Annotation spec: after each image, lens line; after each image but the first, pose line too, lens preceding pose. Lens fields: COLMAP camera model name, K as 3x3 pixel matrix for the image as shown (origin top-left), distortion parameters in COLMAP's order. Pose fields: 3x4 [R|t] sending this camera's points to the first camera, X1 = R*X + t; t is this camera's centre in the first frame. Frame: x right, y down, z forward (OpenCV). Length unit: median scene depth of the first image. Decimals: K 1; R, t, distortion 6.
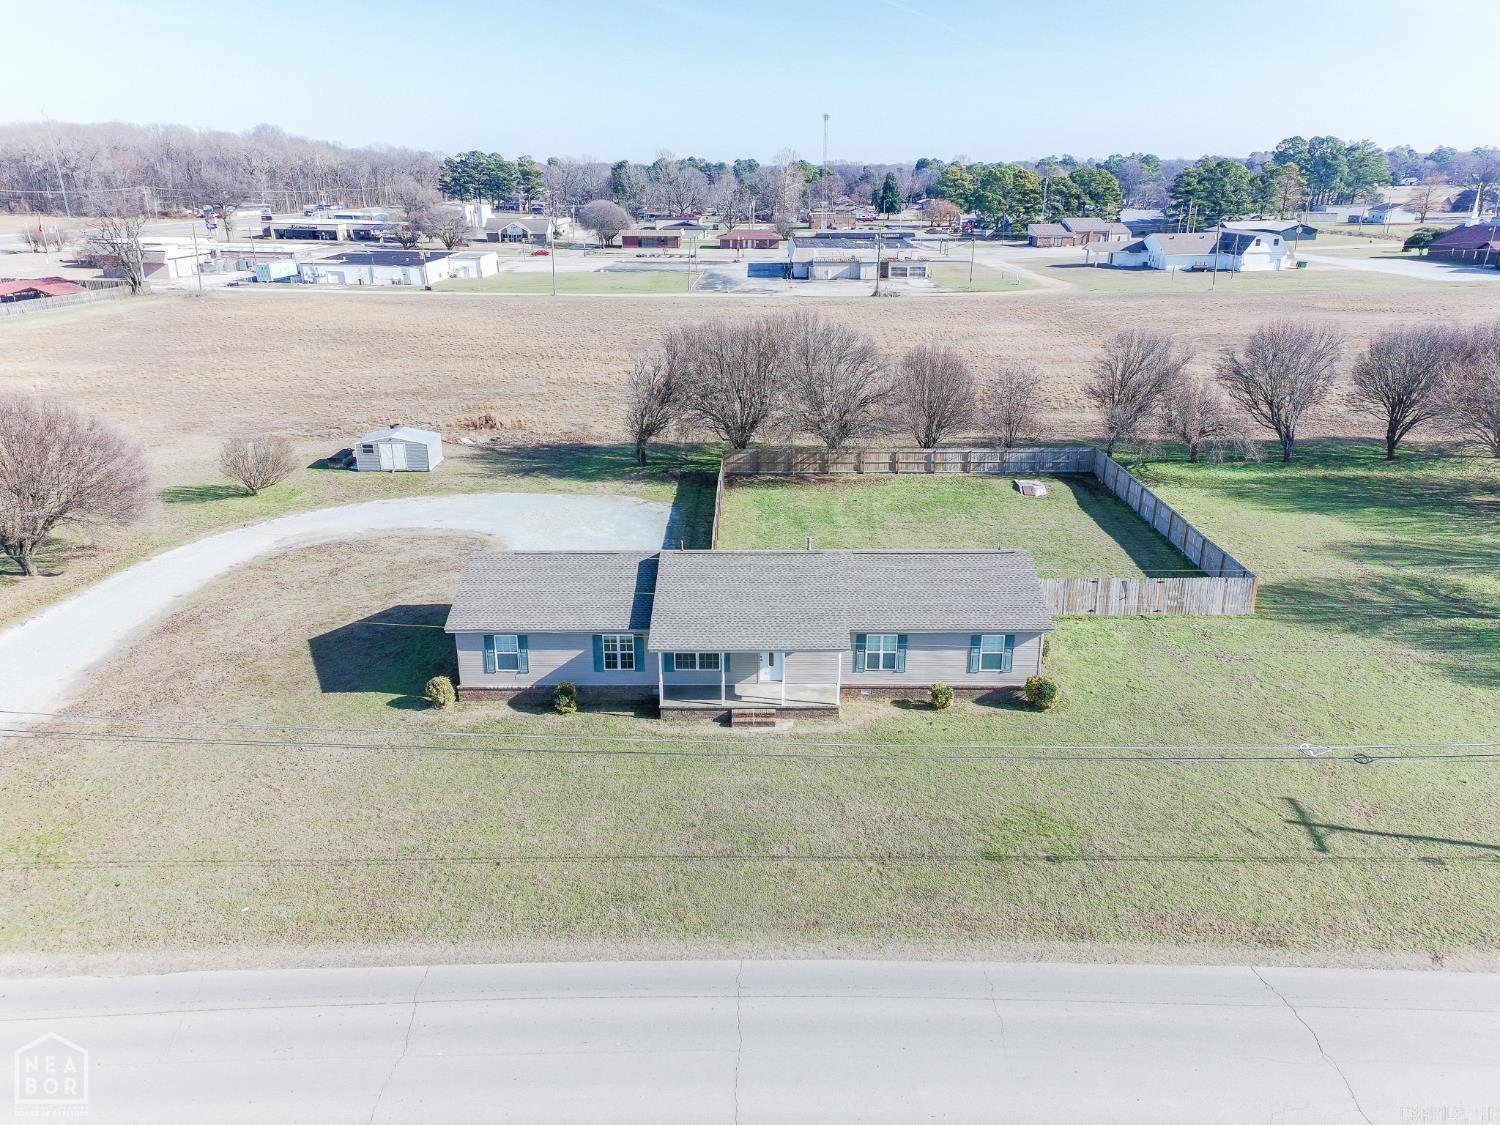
lens RADIAL K [[1090.4, 0, 757.9], [0, 1090.4, 559.4], [0, 0, 1]] dist [0.125917, -0.051975]
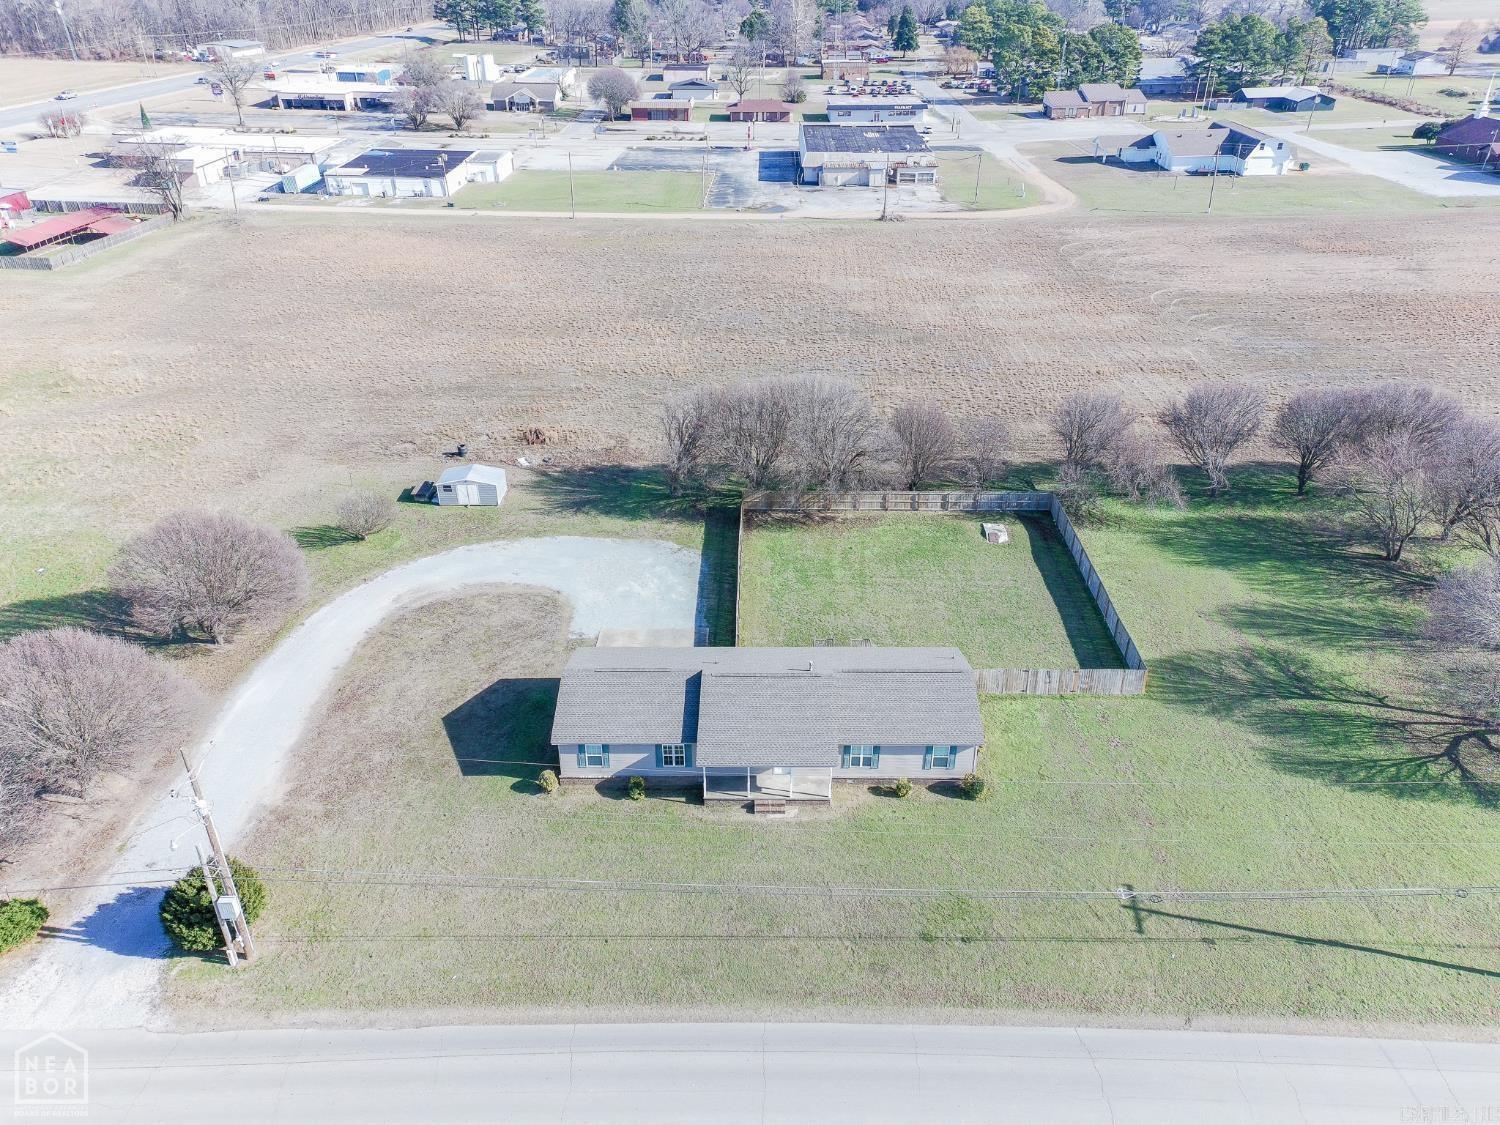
lens RADIAL K [[1090.4, 0, 756.6], [0, 1090.4, 560.2], [0, 0, 1]] dist [0.125917, -0.051975]
pose [[0.999960, 0.001501, -0.008763, -0.007412], [-0.000029, 0.986194, 0.165592, -0.322698], [0.008890, -0.165586, 0.986155, -0.278893]]
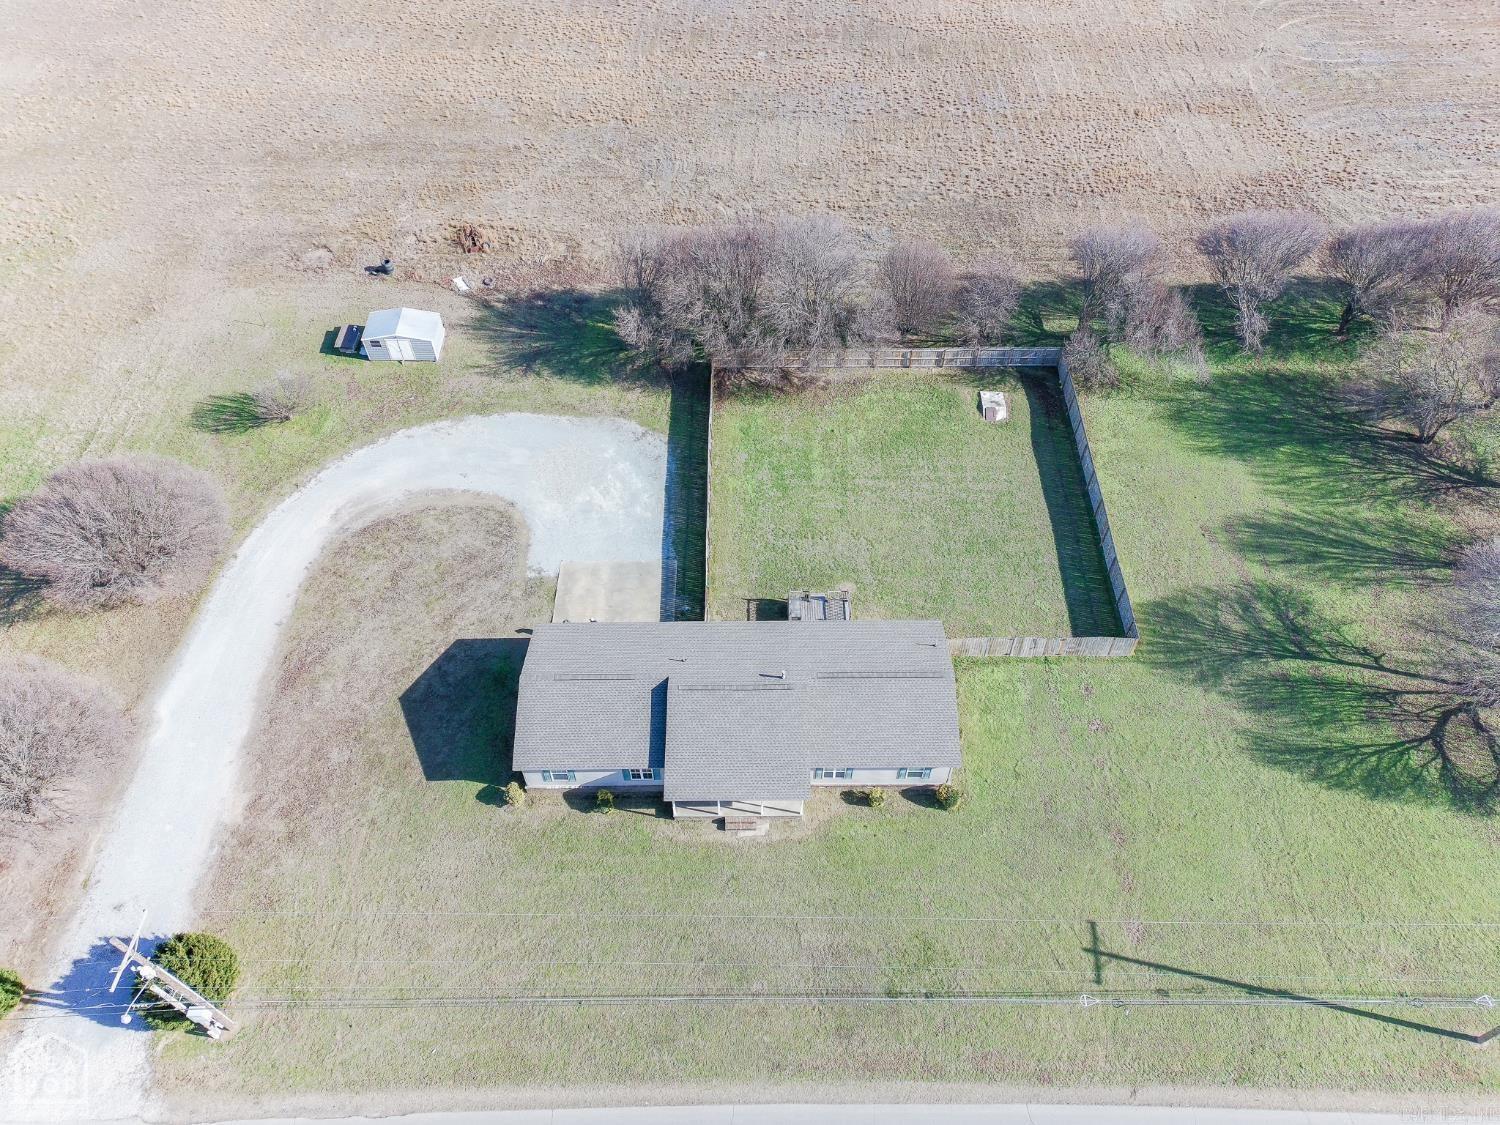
lens RADIAL K [[1090.4, 0, 760.7], [0, 1090.4, 557.9], [0, 0, 1]] dist [0.125917, -0.051975]
pose [[0.999962, -0.008546, 0.001491, 0.017589], [0.006461, 0.848381, 0.529346, -0.707169], [-0.005789, -0.529317, 0.848404, -0.012881]]
